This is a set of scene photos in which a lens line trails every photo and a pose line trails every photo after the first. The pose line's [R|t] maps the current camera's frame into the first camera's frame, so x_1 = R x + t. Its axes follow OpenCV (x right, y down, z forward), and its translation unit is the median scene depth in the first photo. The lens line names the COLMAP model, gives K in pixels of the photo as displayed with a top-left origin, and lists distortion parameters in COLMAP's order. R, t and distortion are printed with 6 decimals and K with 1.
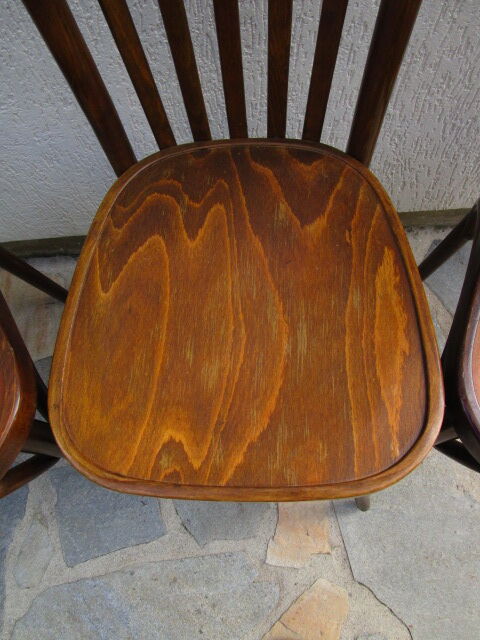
lens RADIAL K [[449.8, 0, 237.7], [0, 449.8, 321.5], [0, 0, 1]] dist [-0.033582, 0.008162]
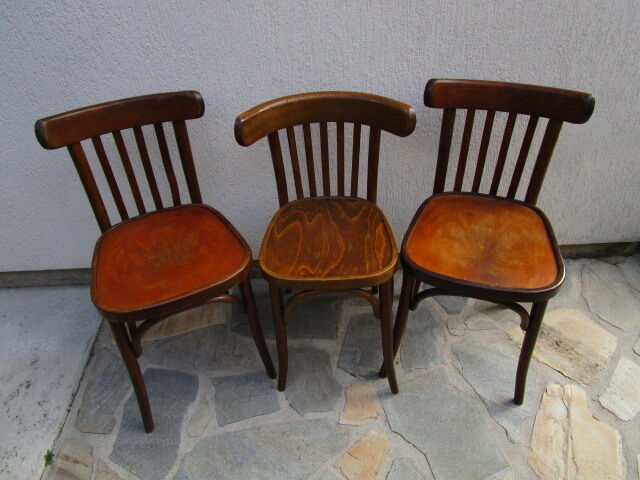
lens RADIAL K [[449.8, 0, 318.2], [0, 449.8, 241.4], [0, 0, 1]] dist [-0.033582, 0.008162]
pose [[0.999775, 0.021153, -0.001377, -0.041490], [-0.018890, 0.859621, -0.510583, 1.194007], [-0.009617, 0.510494, 0.859827, -1.172961]]
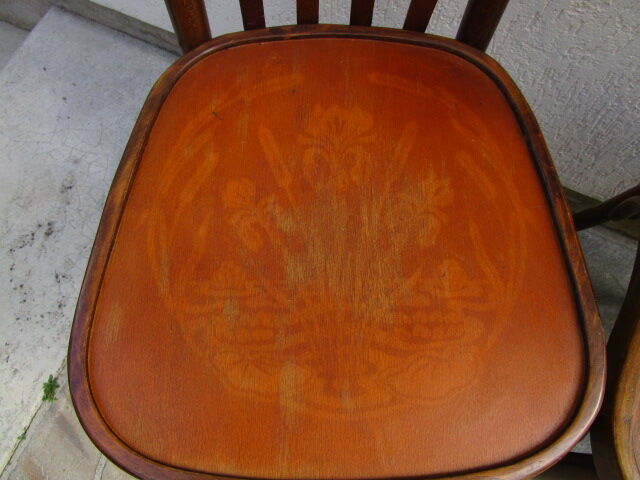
lens RADIAL K [[449.8, 0, 324.6], [0, 449.8, 238.4], [0, 0, 1]] dist [-0.033582, 0.008162]
pose [[0.885504, 0.456507, -0.086516, -0.759467], [-0.452548, 0.889580, 0.062026, 0.071283], [0.105278, -0.015772, 0.994318, 0.115771]]
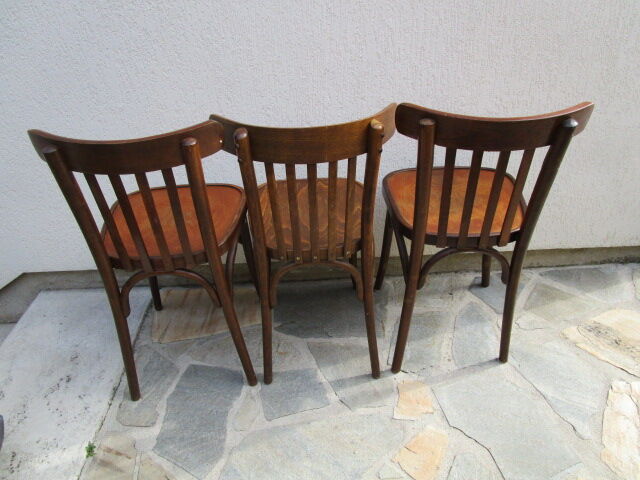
lens RADIAL K [[449.8, 0, 316.4], [0, 449.8, 244.2], [0, 0, 1]] dist [-0.033582, 0.008162]
pose [[0.999106, 0.023163, -0.035360, -0.248869], [-0.039647, 0.803606, -0.593840, 1.466238], [0.014660, 0.594711, 0.803806, -0.966375]]
